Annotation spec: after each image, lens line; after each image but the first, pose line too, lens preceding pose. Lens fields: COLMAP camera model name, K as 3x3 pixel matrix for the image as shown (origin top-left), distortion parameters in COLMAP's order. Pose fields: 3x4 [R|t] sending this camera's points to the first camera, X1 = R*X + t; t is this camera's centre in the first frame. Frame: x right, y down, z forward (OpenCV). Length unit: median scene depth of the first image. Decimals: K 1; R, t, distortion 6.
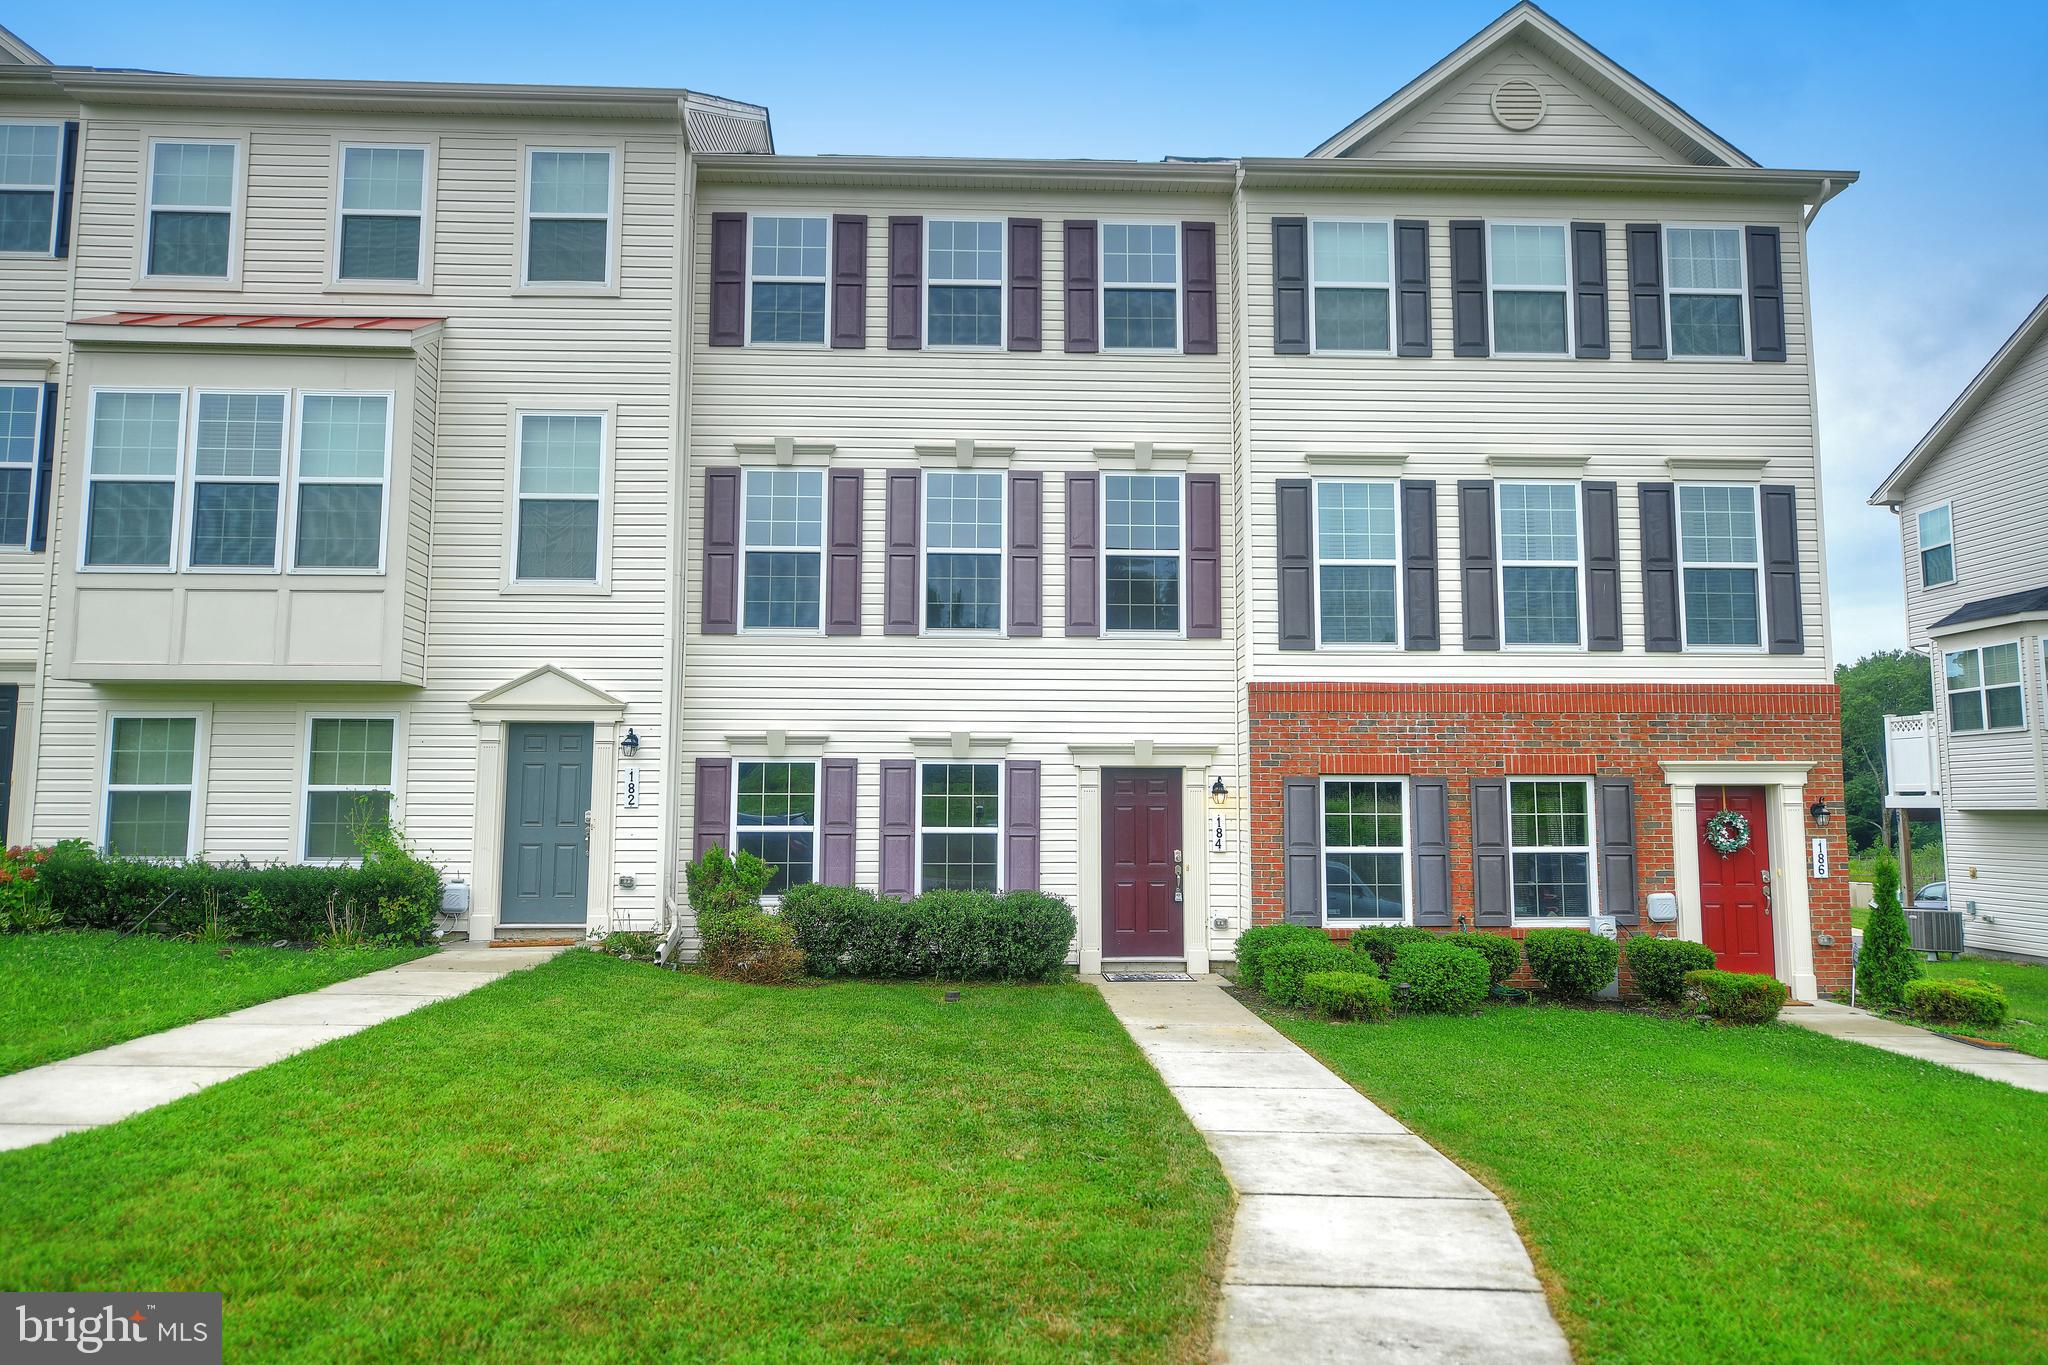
lens RADIAL K [[1395.0, 0, 1021.0], [0, 1395.0, 675.2], [0, 0, 1]] dist [0.001825, -0.000430]
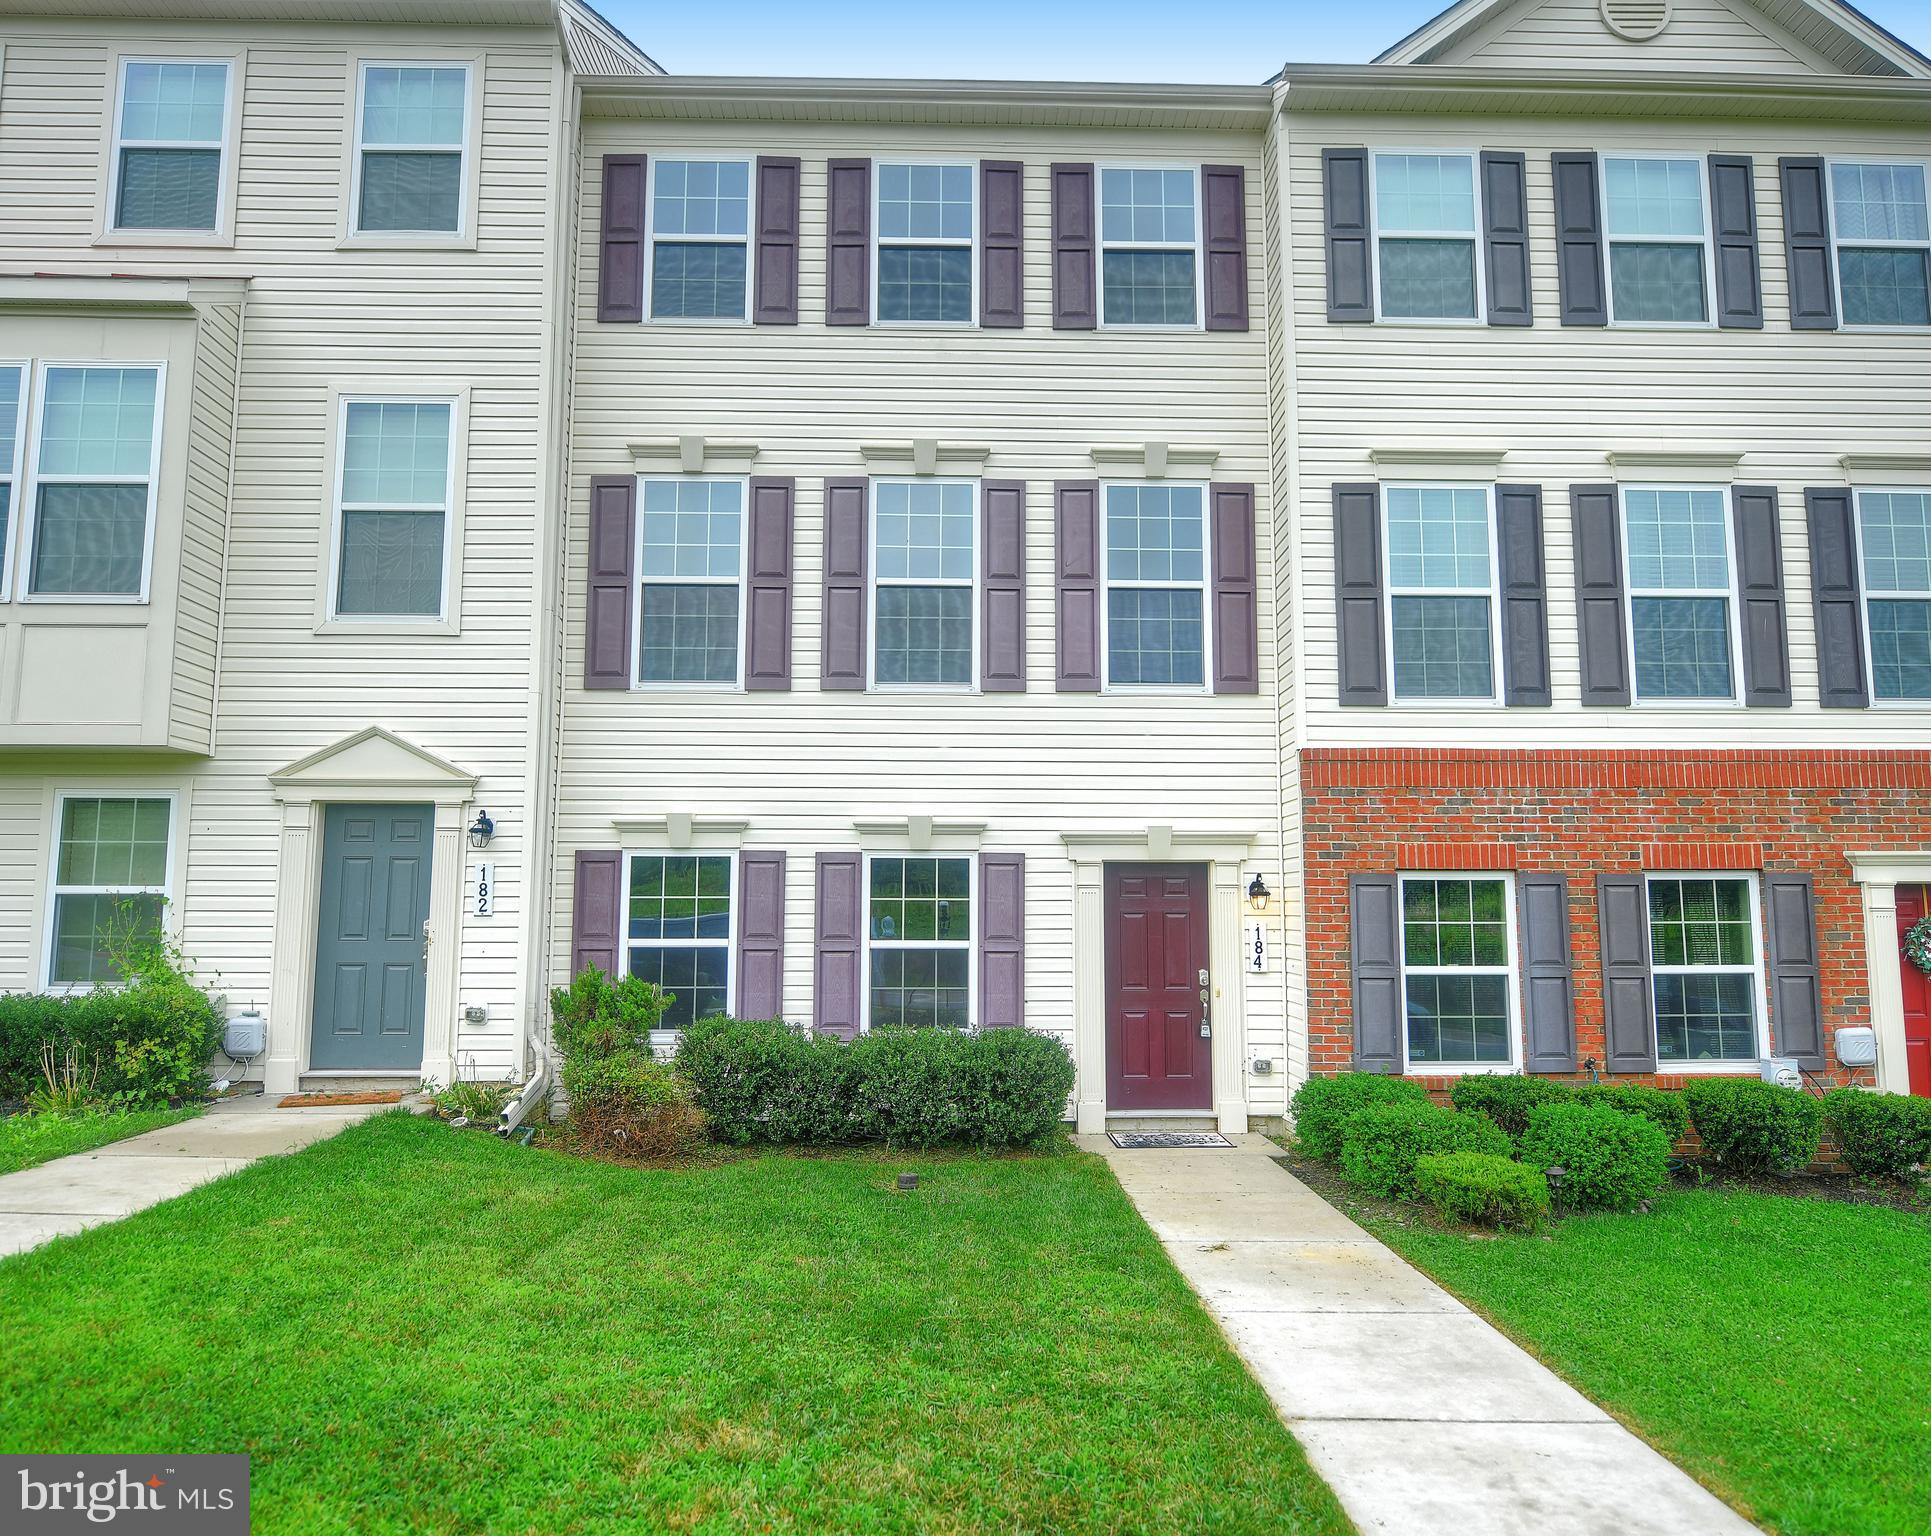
lens RADIAL K [[1268.4, 0, 967.2], [0, 1268.4, 770.6], [0, 0, 1]] dist [-0.006411, -0.001153]
pose [[0.999932, -0.002621, -0.011384, -0.009694], [0.002443, 0.999874, -0.015683, 0.027048], [0.011423, 0.015654, 0.999812, 0.307274]]
